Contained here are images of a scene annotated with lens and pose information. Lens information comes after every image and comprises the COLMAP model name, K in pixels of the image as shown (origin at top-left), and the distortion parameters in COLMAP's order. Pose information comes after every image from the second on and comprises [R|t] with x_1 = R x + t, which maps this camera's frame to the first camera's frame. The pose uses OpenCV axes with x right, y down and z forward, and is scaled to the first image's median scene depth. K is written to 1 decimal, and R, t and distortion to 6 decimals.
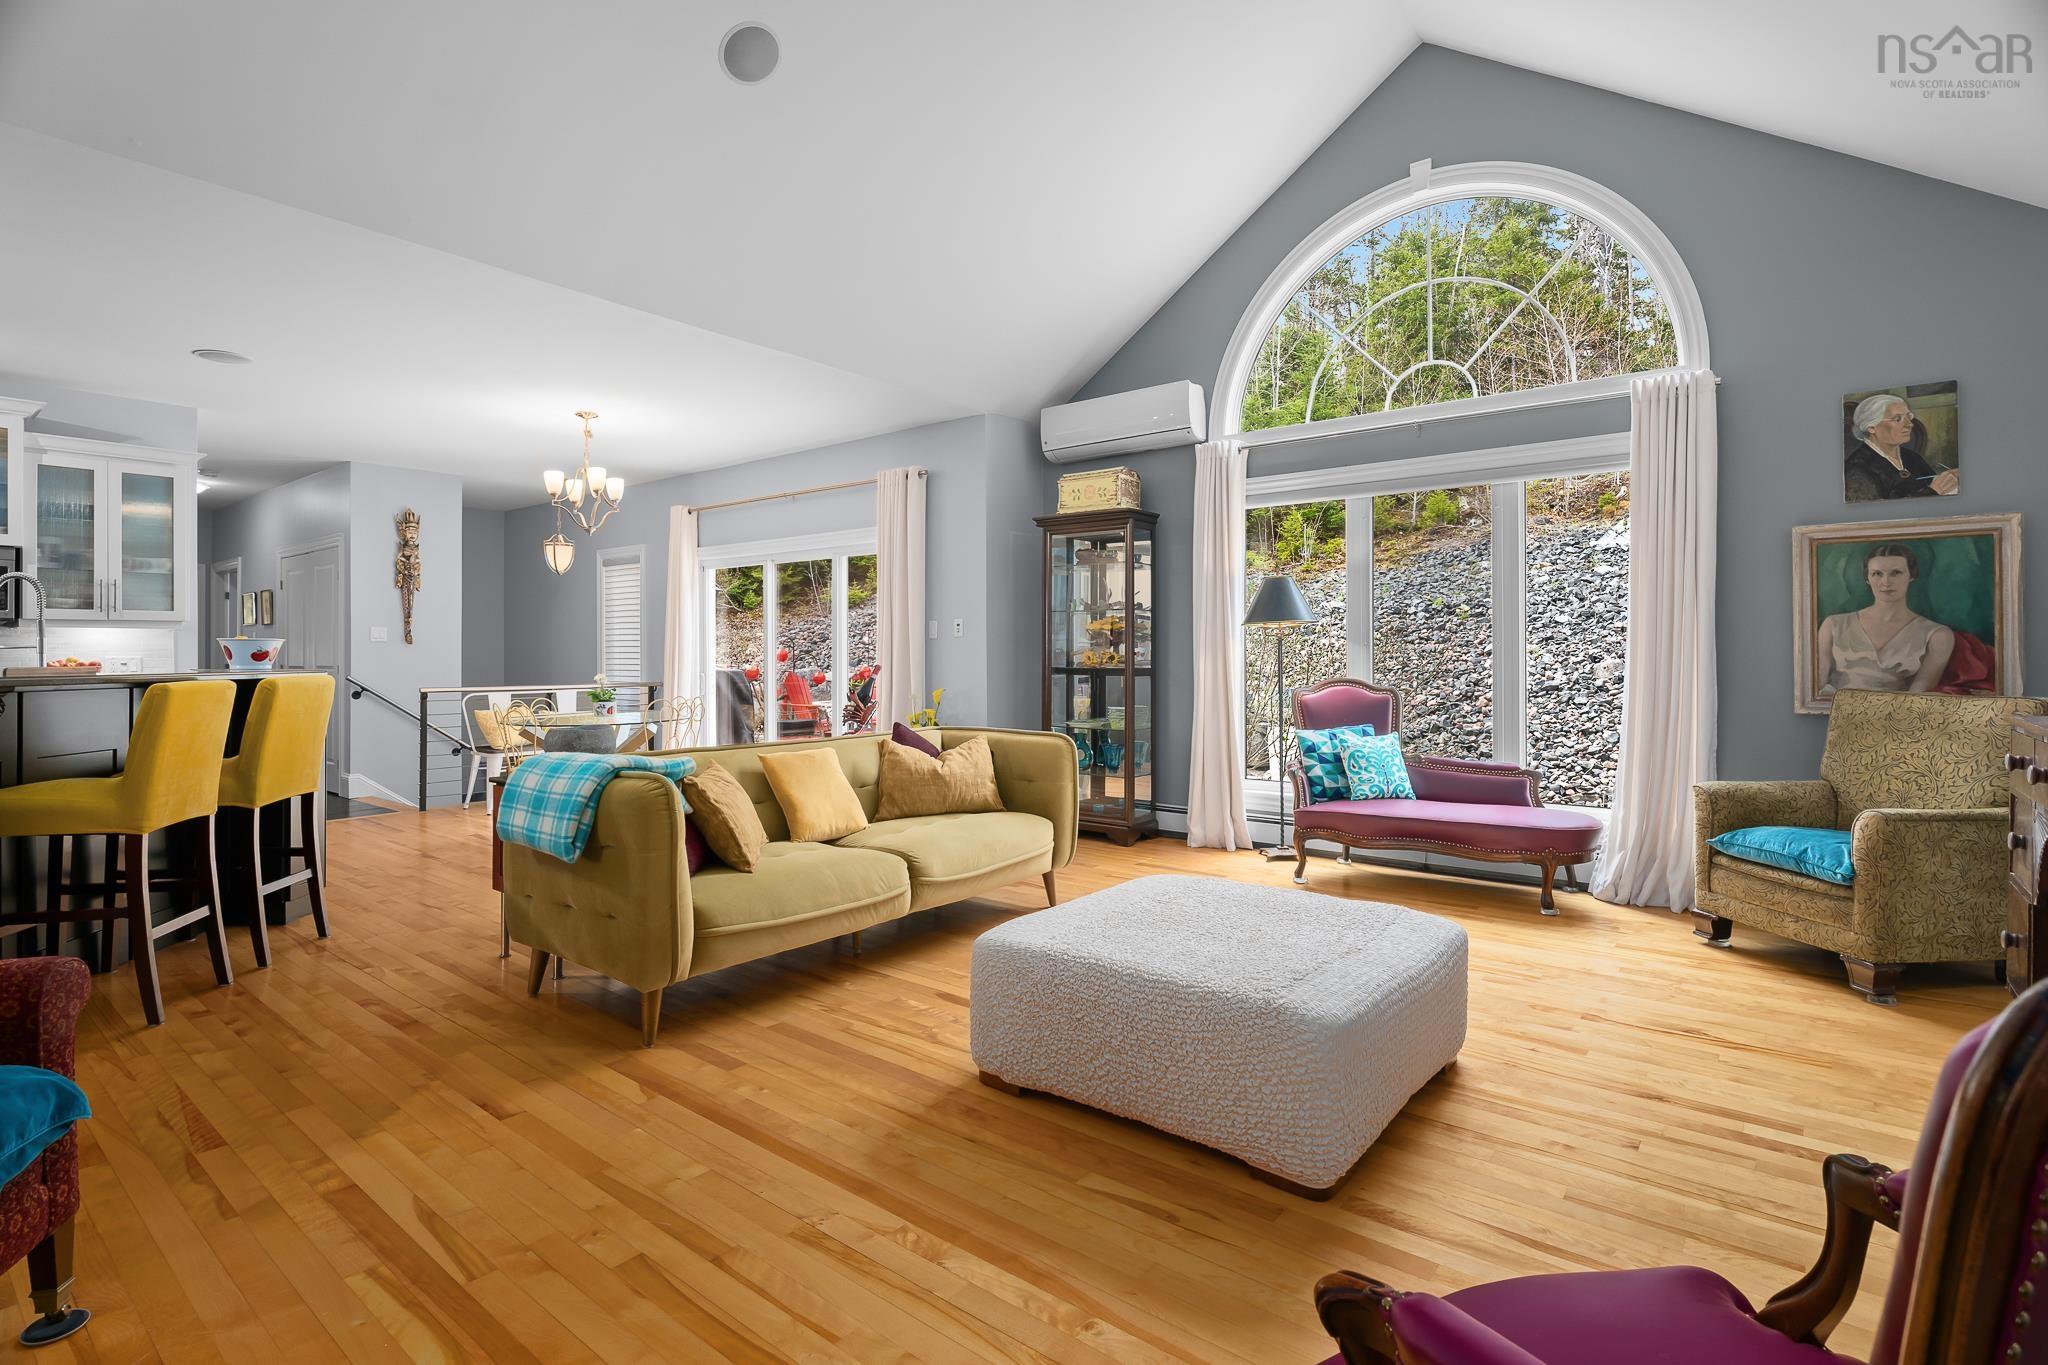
lens RADIAL K [[965.4, 0, 1020.4], [0, 965.4, 652.8], [0, 0, 1]] dist [-0.001107, -0.000489]
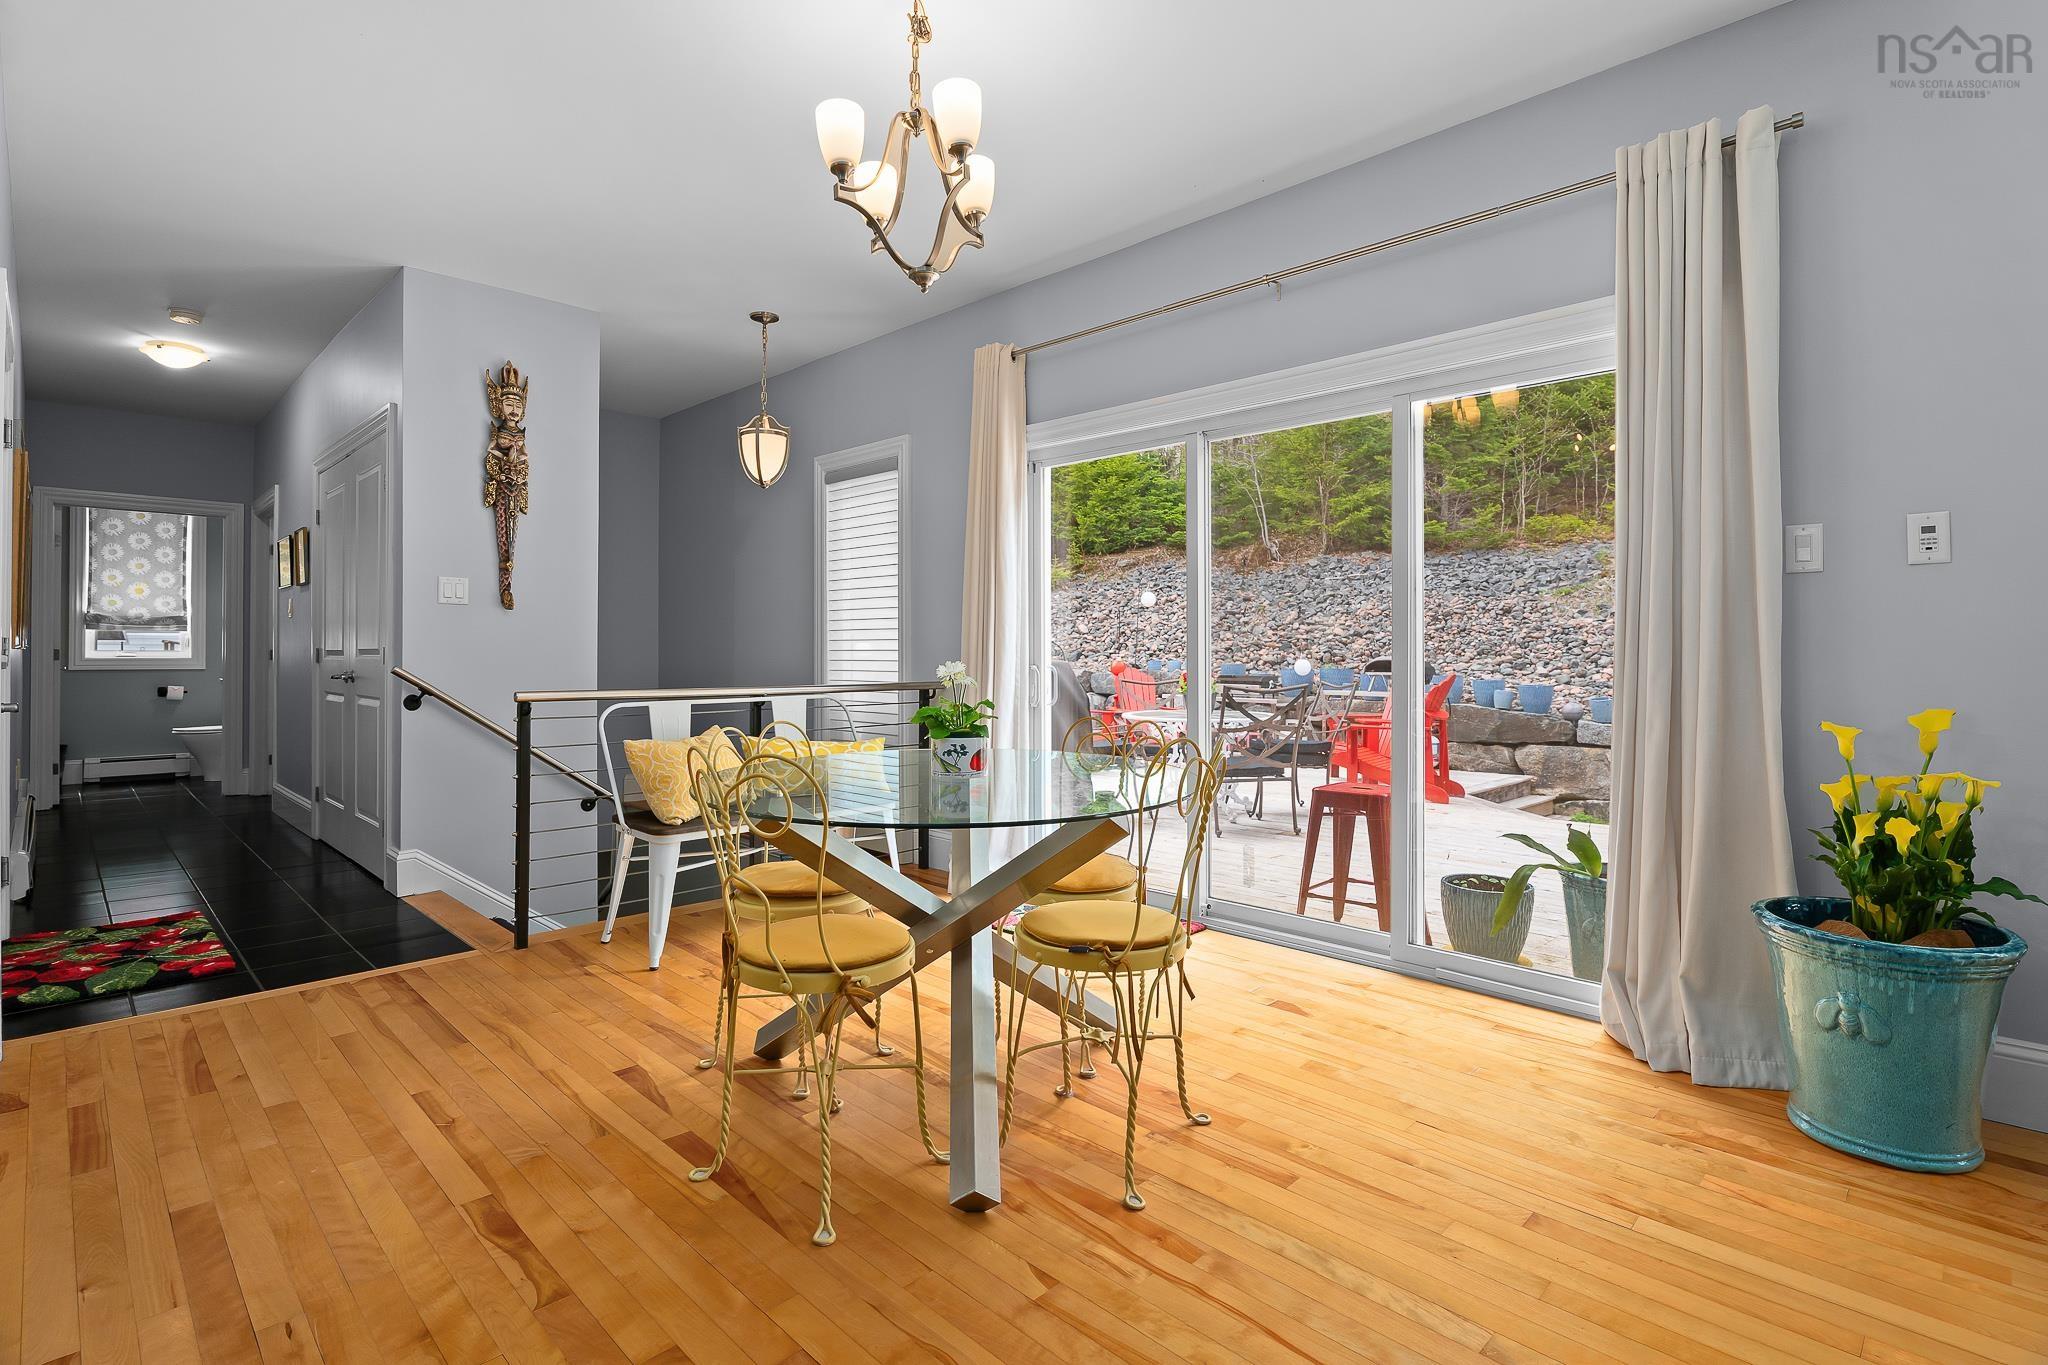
lens RADIAL K [[995.2, 0, 1024.4], [0, 995.2, 643.0], [0, 0, 1]] dist [-0.002024, -0.000990]
pose [[0.993274, 0.002726, -0.115756, -0.283392], [-0.003603, 0.999966, -0.007369, 0.013389], [0.115732, 0.007736, 0.993250, 0.485025]]
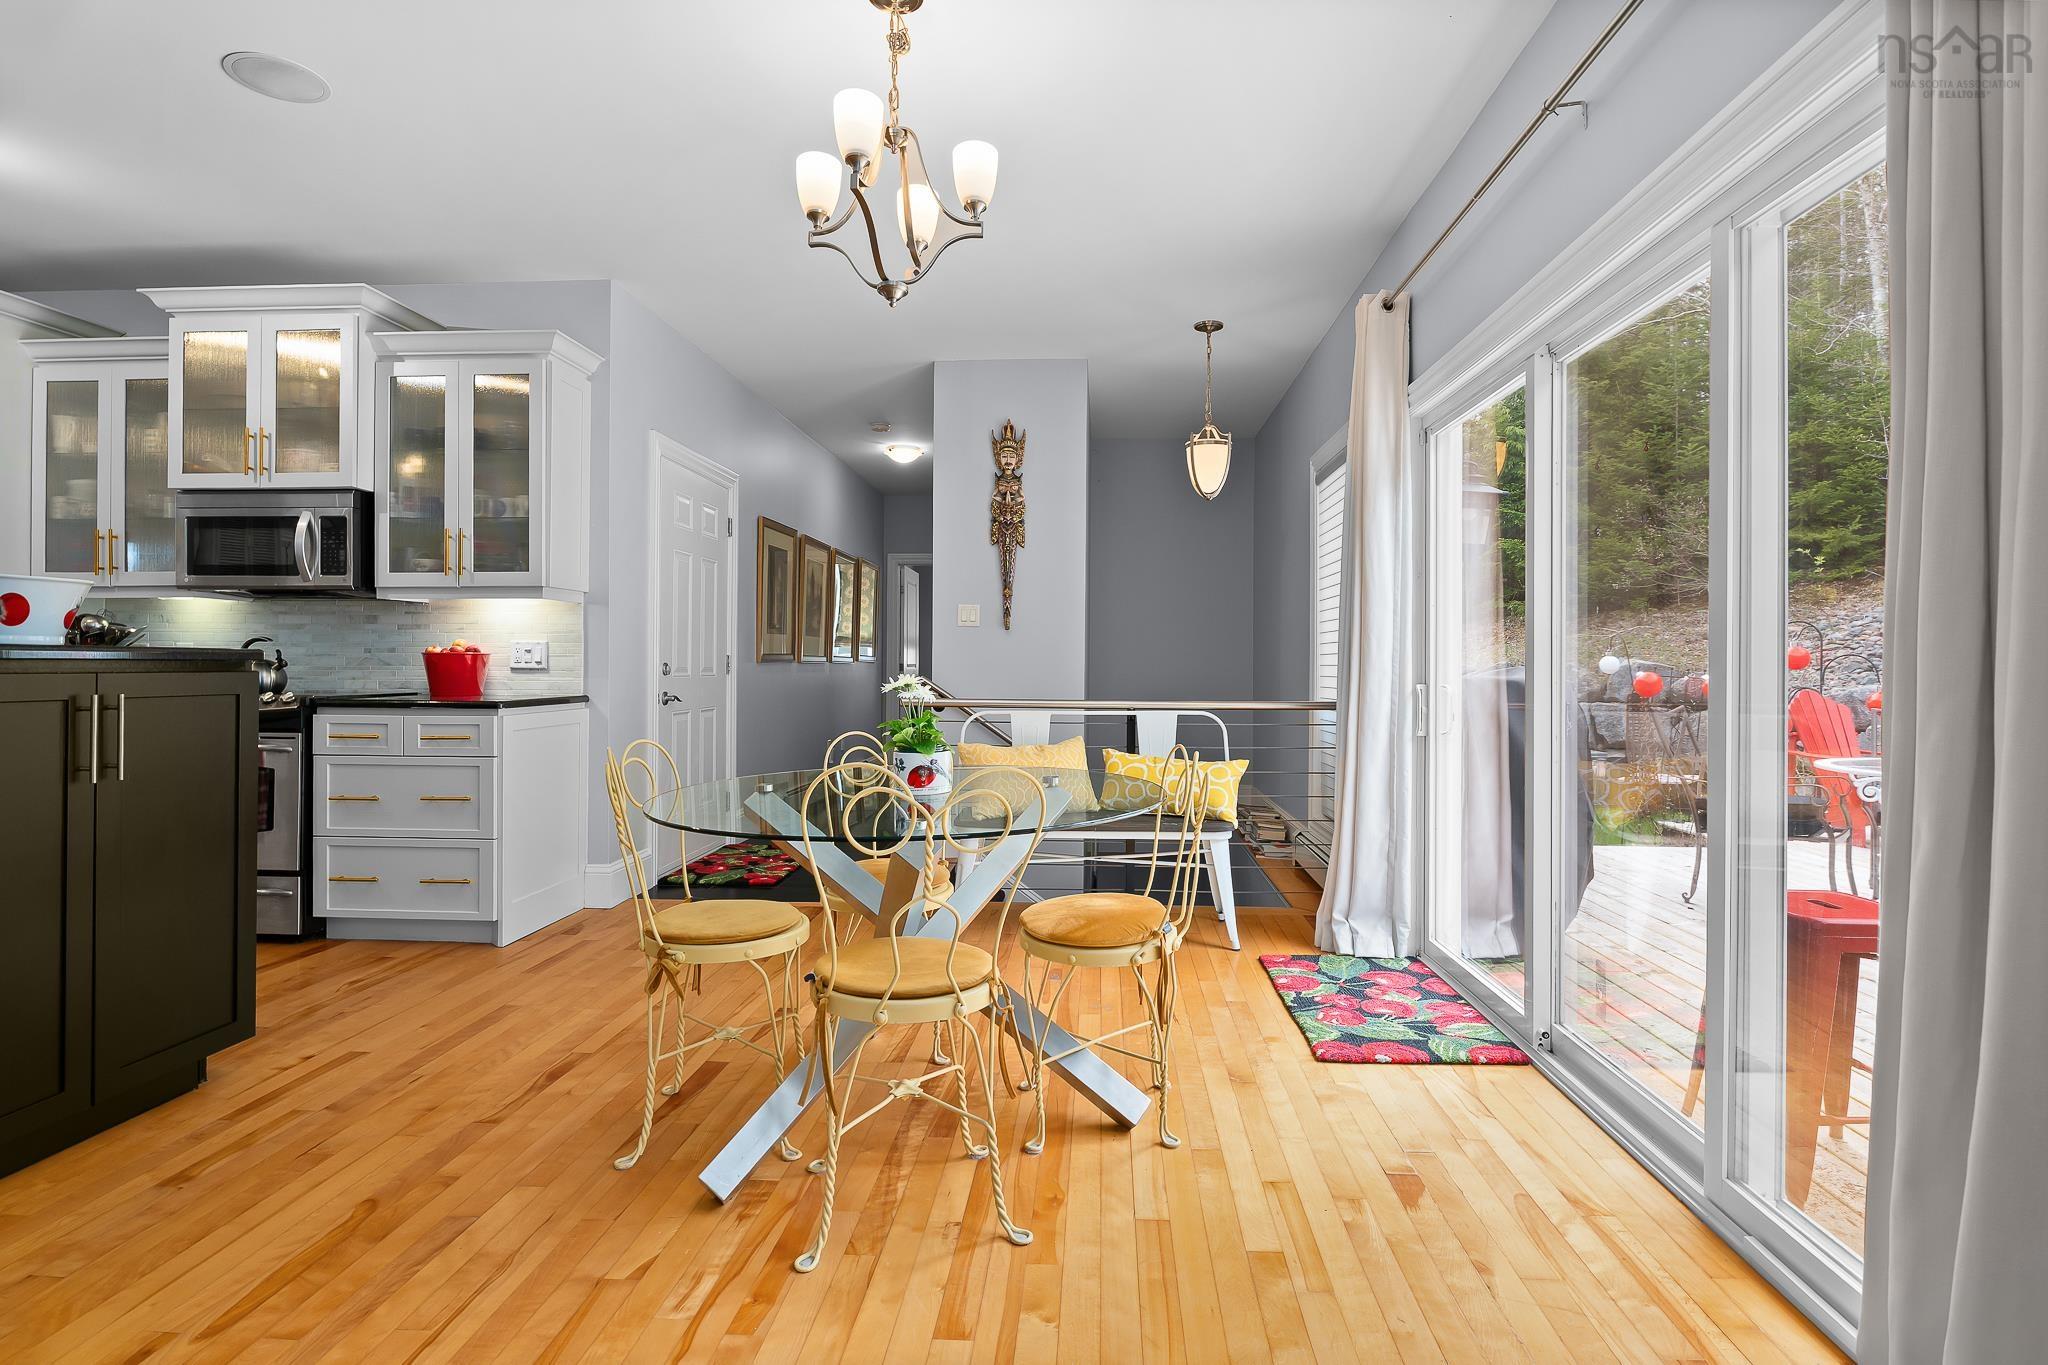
lens RADIAL K [[1005.1, 0, 1034.5], [0, 1005.1, 663.8], [0, 0, 1]] dist [-0.003169, -0.000296]
pose [[0.572094, 0.005118, -0.820172, -0.071151], [-0.006515, 0.999977, 0.001696, 0.012968], [0.820162, 0.004372, 0.572115, 0.643284]]
